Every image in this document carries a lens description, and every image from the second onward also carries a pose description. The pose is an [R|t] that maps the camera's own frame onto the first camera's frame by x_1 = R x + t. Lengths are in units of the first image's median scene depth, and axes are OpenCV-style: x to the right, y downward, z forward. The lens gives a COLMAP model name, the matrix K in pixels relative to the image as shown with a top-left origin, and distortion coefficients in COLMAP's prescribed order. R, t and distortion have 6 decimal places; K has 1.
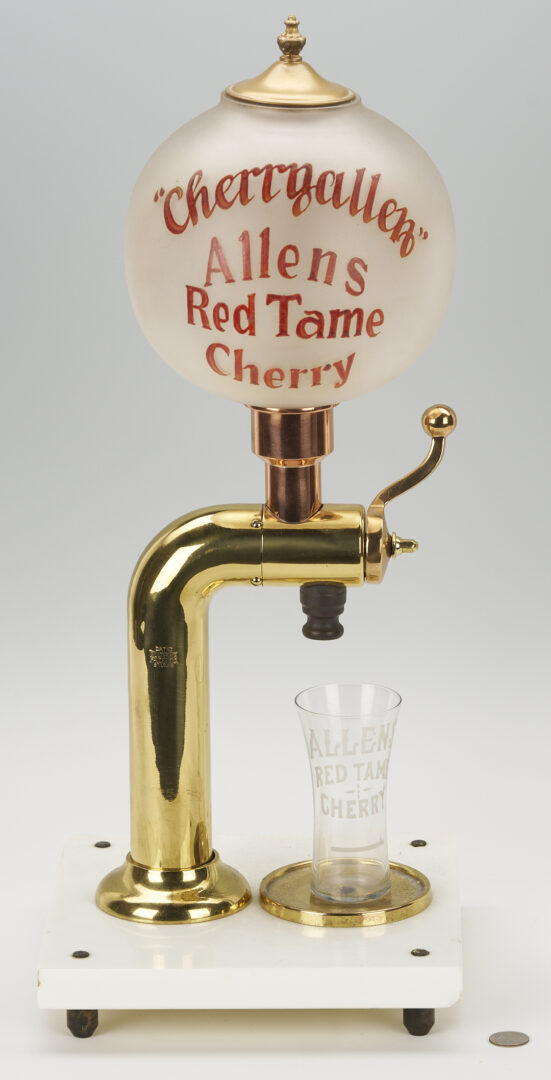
lens RADIAL K [[4861.6, 0, 272.6], [0, 4861.6, 531.7], [0, 0, 1]] dist [-0.071265, 0.000000]
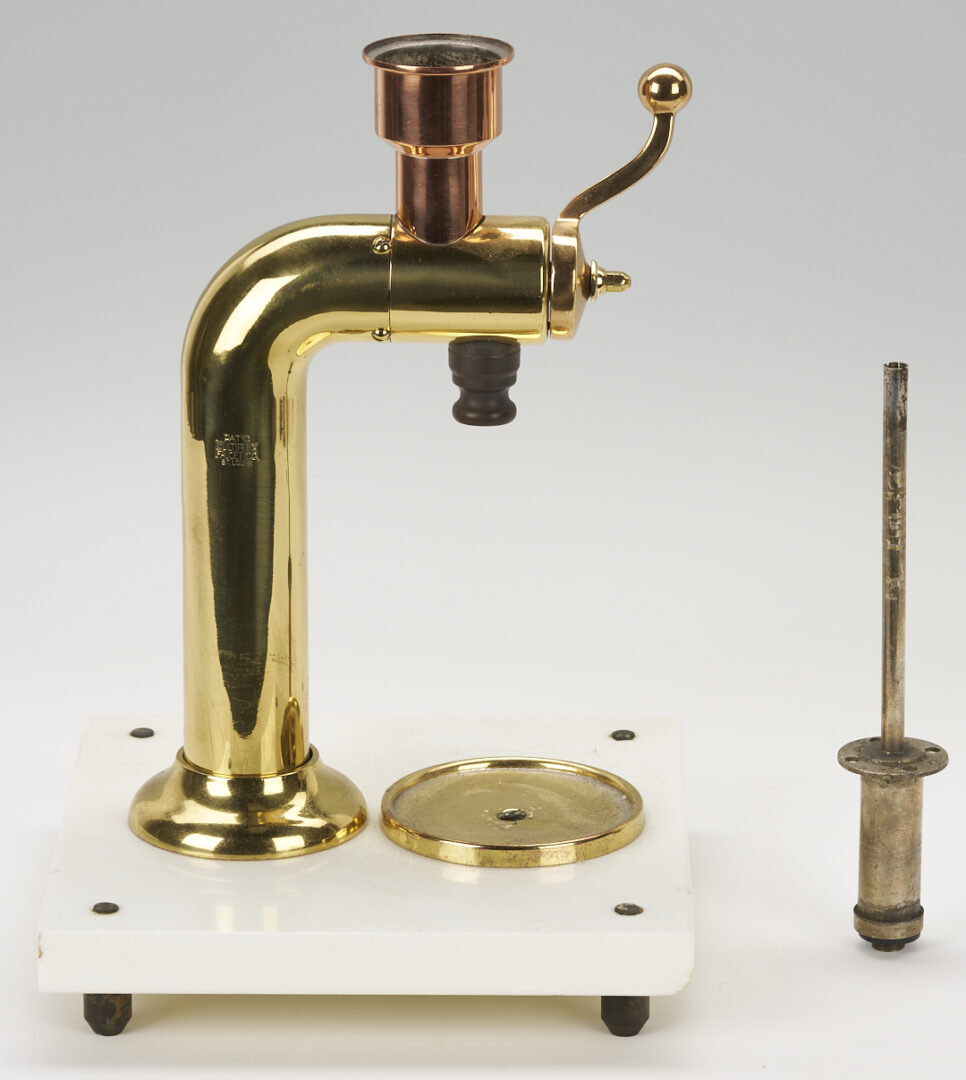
lens RADIAL K [[6045.9, 0, 476.5], [0, 6045.9, 540.6], [0, 0, 1]] dist [-0.338325, 0.000000]
pose [[0.999830, 0.008296, 0.016495, -0.003739], [-0.009033, 0.998941, 0.045110, 0.001280], [-0.016104, -0.045251, 0.998846, 0.200996]]
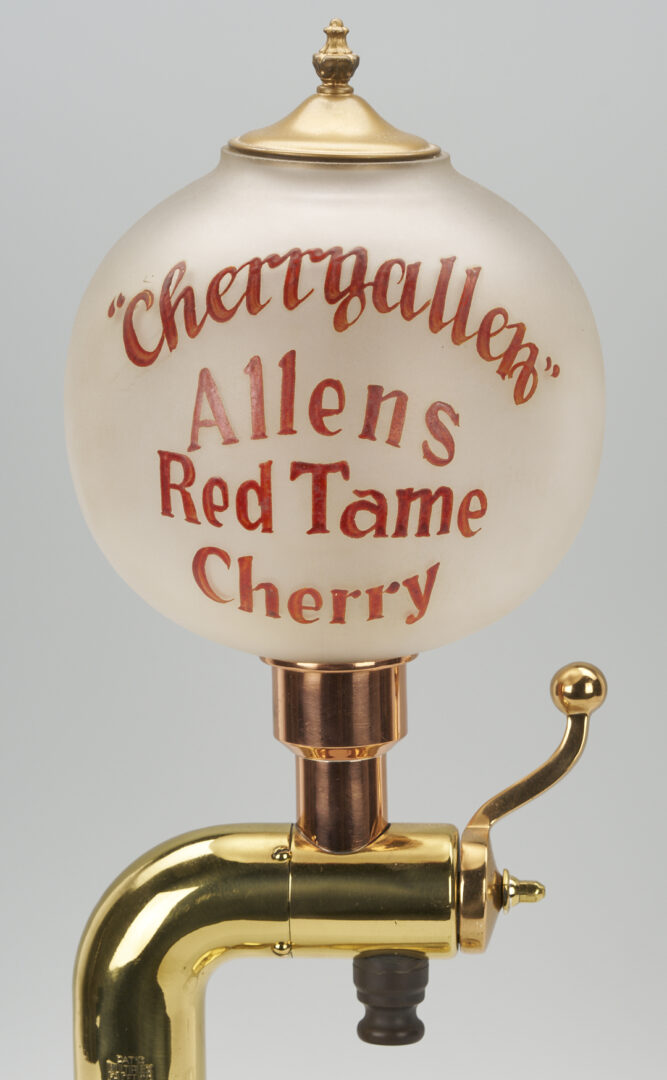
lens RADIAL K [[4895.3, 0, 331.0], [0, 4895.3, 542.4], [0, 0, 1]] dist [-0.153508, 0.000000]
pose [[0.999891, -0.000316, -0.014735, 0.012344], [-0.000998, 0.996022, -0.089100, 0.014483], [0.014705, 0.089105, 0.995914, 0.391565]]
